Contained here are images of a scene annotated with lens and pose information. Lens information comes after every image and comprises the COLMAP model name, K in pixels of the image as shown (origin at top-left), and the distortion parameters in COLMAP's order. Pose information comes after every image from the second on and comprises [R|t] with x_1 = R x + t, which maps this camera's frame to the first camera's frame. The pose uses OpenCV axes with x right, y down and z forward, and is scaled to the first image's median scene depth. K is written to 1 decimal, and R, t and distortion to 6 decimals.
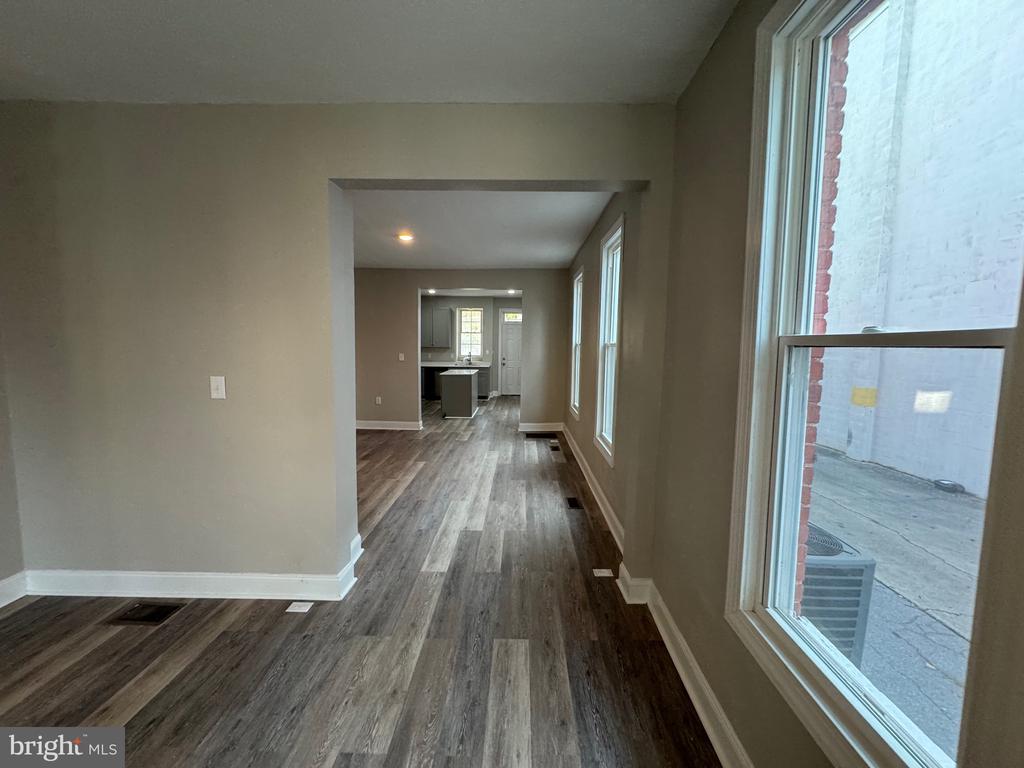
lens RADIAL K [[409.0, 0, 512.0], [0, 409.0, 384.0], [0, 0, 1]] dist [-0.002557, 0.000586]
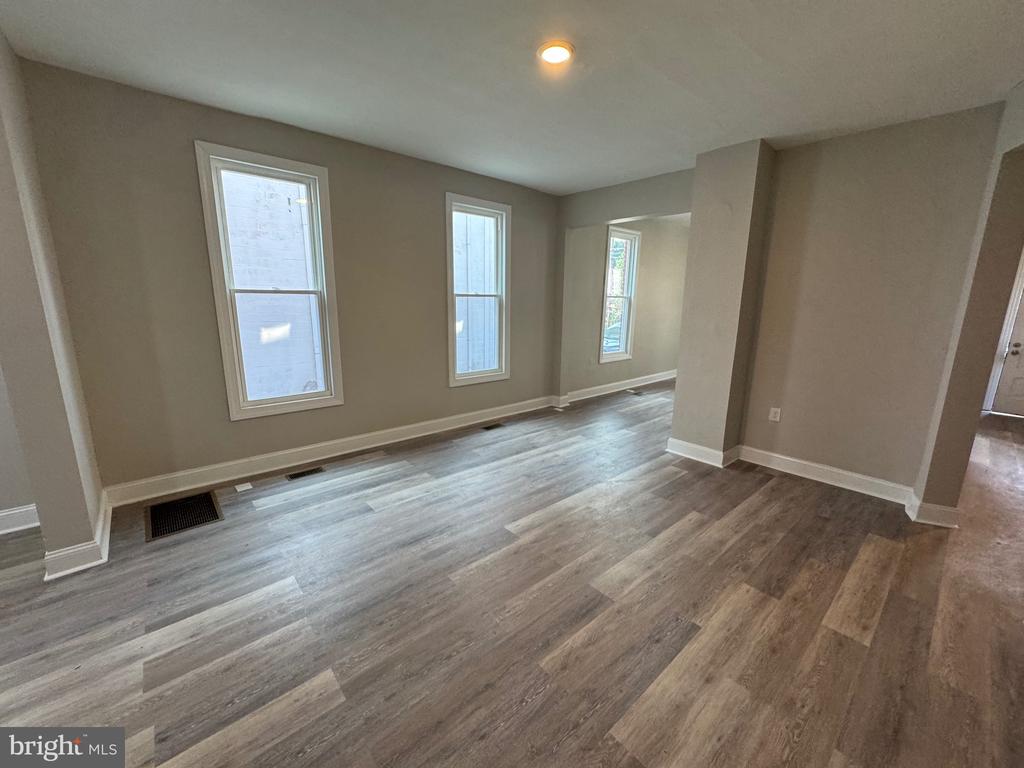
lens RADIAL K [[409.0, 0, 512.0], [0, 409.0, 384.0], [0, 0, 1]] dist [-0.002557, 0.000586]
pose [[-0.675315, -0.176463, 0.716108, -0.716942], [0.047455, 0.958546, 0.280957, -0.168817], [-0.736001, 0.223718, -0.638946, 1.646332]]
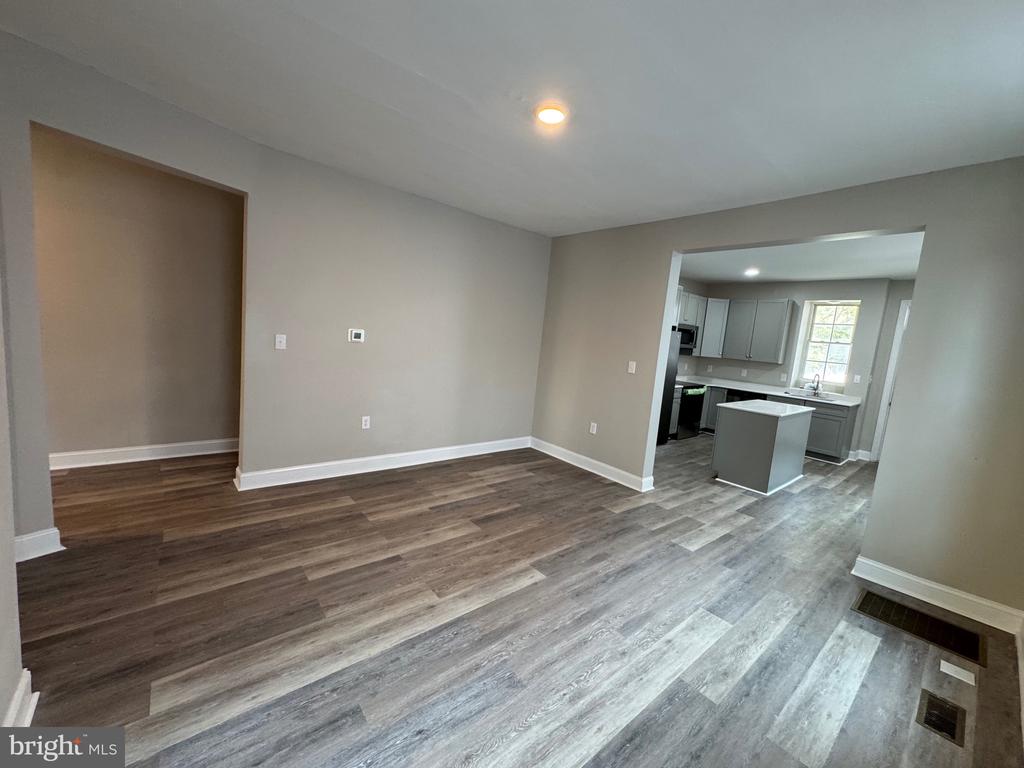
lens RADIAL K [[409.0, 0, 512.0], [0, 409.0, 384.0], [0, 0, 1]] dist [-0.002557, 0.000586]
pose [[0.655668, 0.139147, -0.742117, 0.125796], [-0.153198, 0.986945, 0.049701, -0.076000], [0.739344, 0.081104, 0.668426, 0.791598]]
